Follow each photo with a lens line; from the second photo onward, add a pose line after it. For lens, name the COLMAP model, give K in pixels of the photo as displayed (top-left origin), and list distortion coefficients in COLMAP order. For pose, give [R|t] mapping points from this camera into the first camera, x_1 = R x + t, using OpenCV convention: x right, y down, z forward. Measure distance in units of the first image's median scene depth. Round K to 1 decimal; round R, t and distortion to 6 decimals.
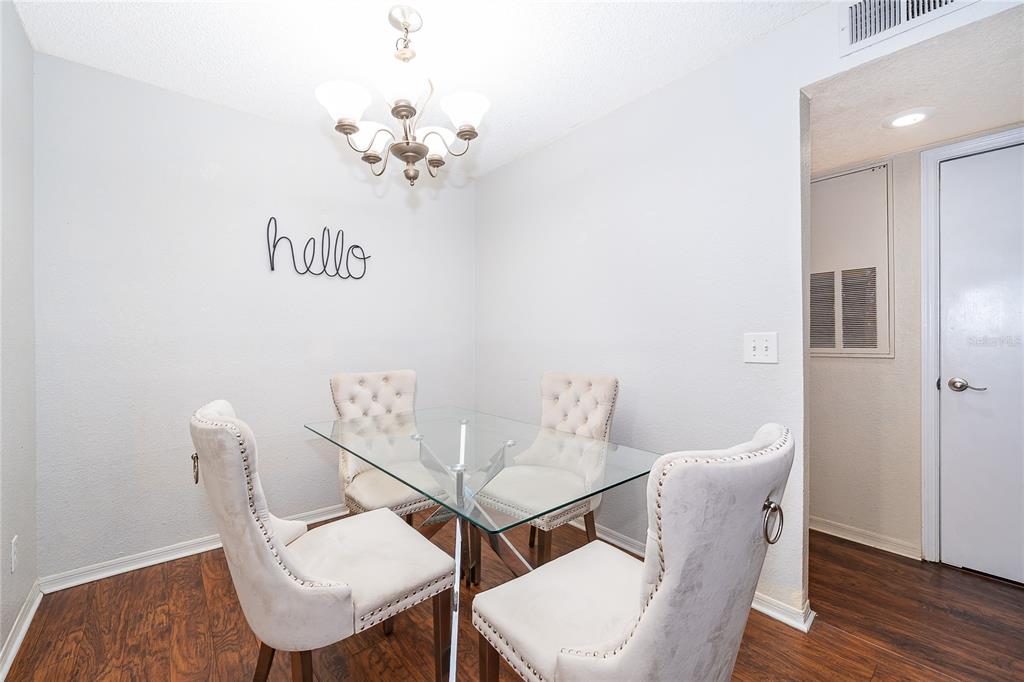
lens RADIAL K [[417.4, 0, 509.3], [0, 417.4, 339.2], [0, 0, 1]] dist [0.001168, -0.000166]
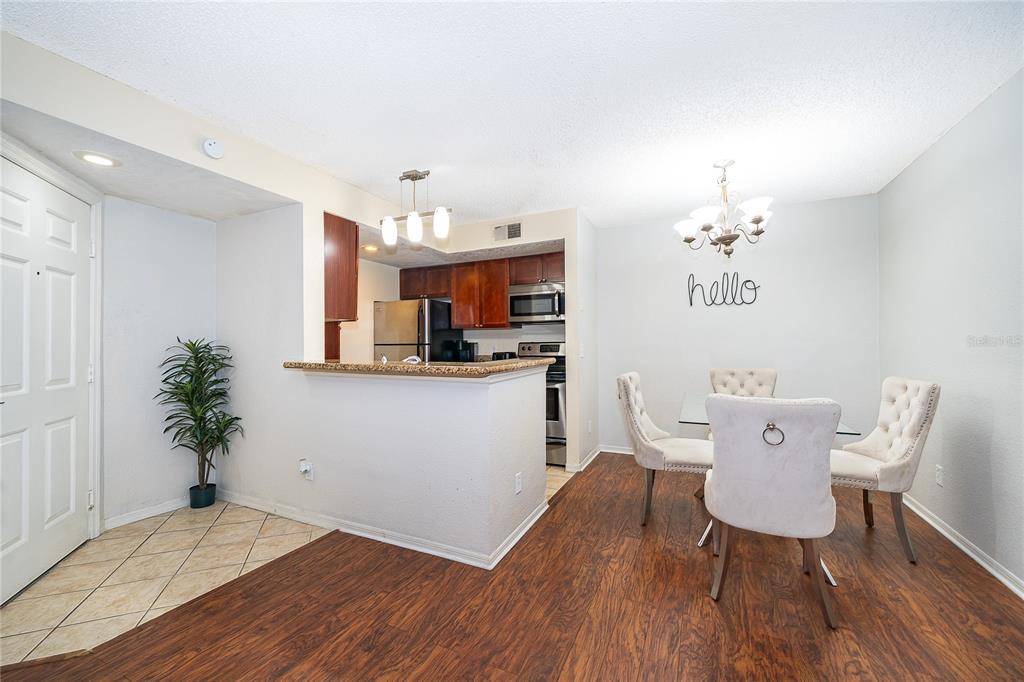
lens RADIAL K [[417.4, 0, 510.1], [0, 417.4, 342.8], [0, 0, 1]] dist [0.001168, -0.000166]
pose [[0.420483, -0.003478, -0.907294, 0.697011], [0.000170, 0.999993, -0.003755, -0.008800], [0.907300, 0.001425, 0.420481, -0.397871]]
